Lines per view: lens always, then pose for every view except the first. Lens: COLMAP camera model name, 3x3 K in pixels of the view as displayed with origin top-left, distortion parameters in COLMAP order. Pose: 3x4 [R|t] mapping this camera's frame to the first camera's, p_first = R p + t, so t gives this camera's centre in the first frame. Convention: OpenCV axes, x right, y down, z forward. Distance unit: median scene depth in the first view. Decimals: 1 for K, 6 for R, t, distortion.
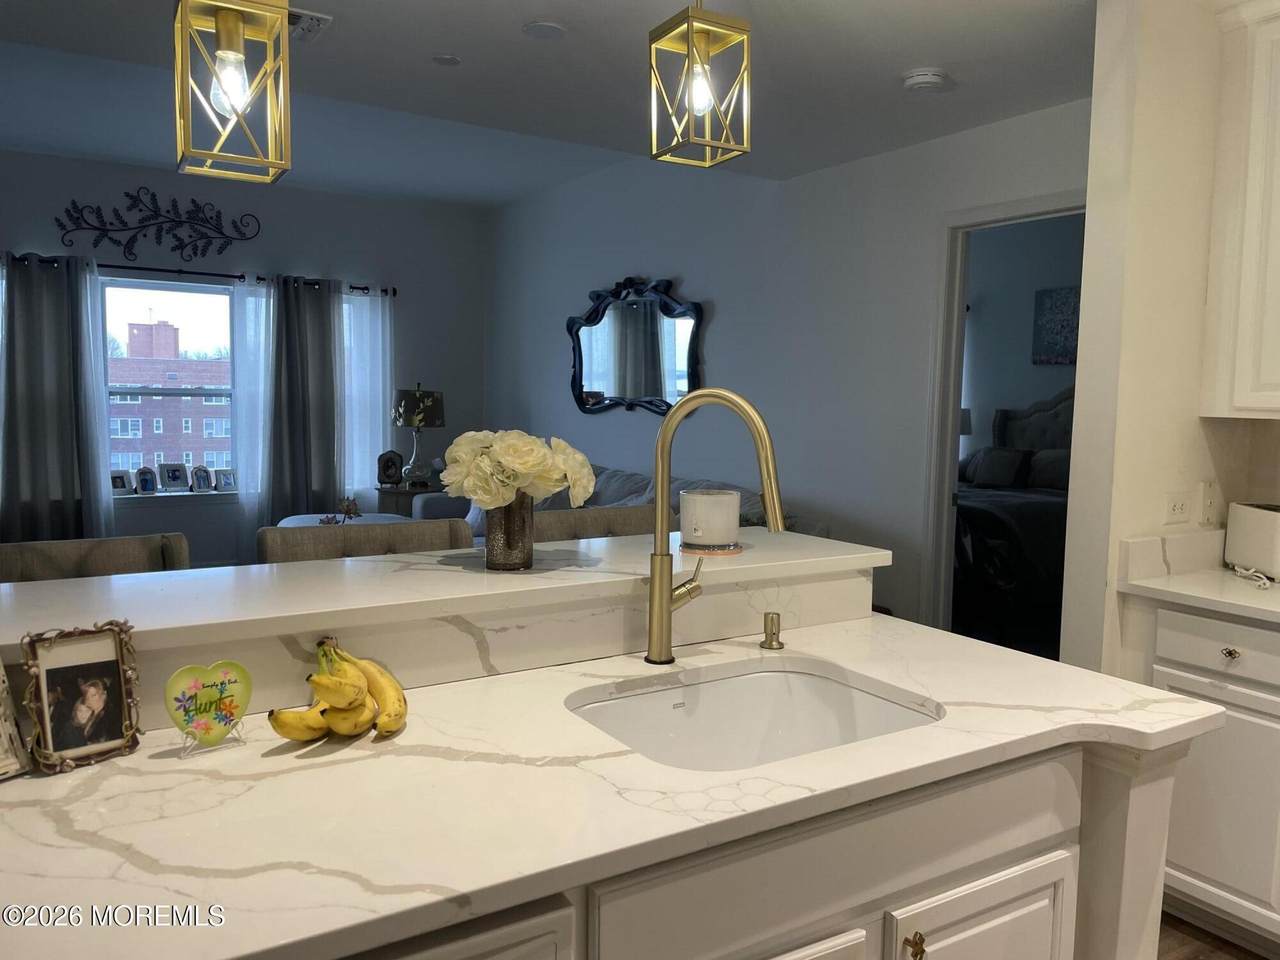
lens RADIAL K [[967.7, 0, 643.9], [0, 967.7, 471.6], [0, 0, 1]] dist [0.067382, -0.069385]
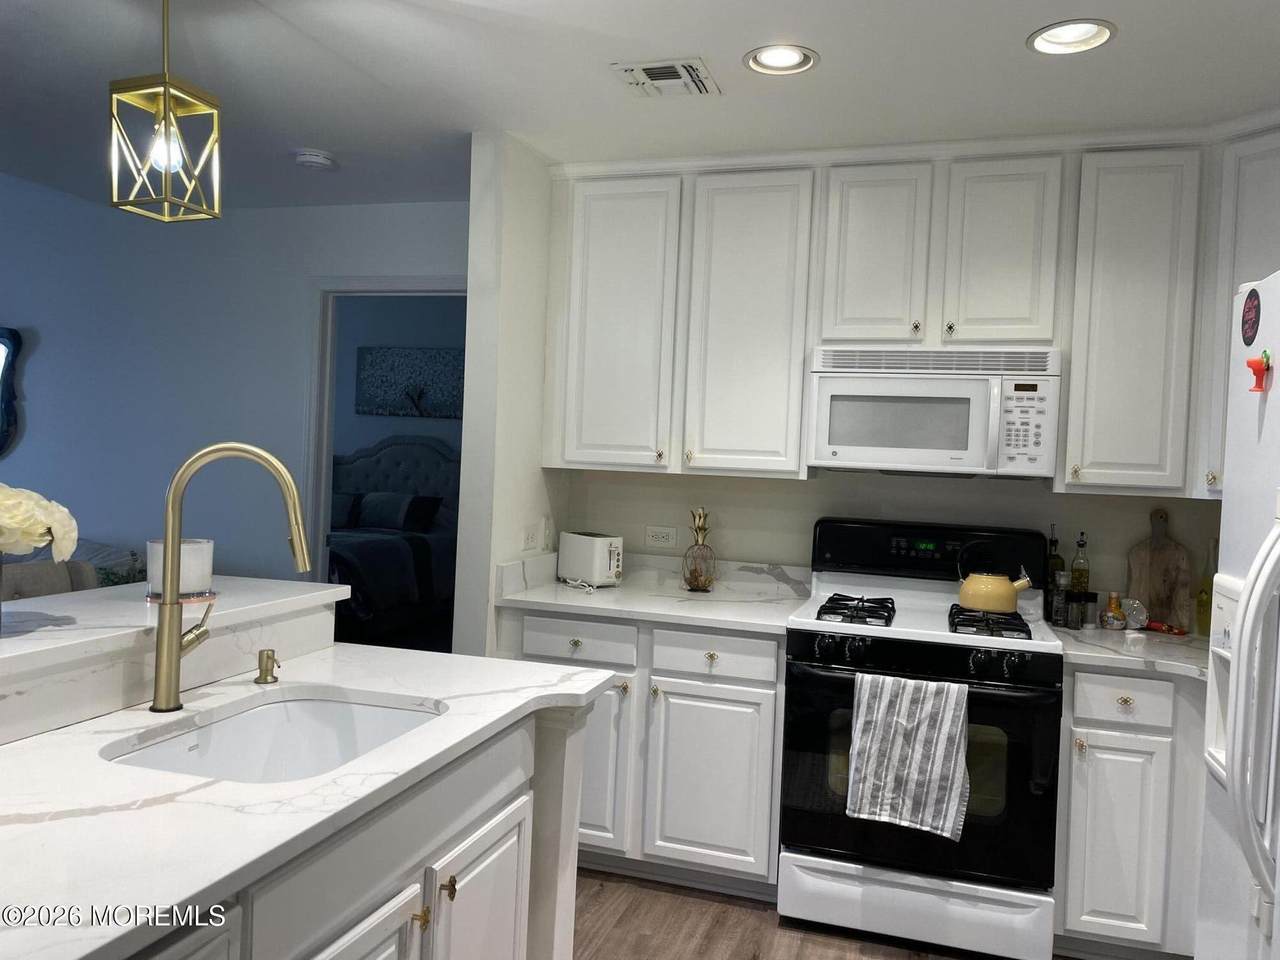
lens RADIAL K [[967.7, 0, 642.5], [0, 967.7, 478.0], [0, 0, 1]] dist [0.067382, -0.069385]
pose [[0.761390, -0.003641, 0.648284, -0.253399], [0.027526, 0.999264, -0.026716, -0.004682], [-0.647710, 0.038186, 0.760930, -0.105526]]
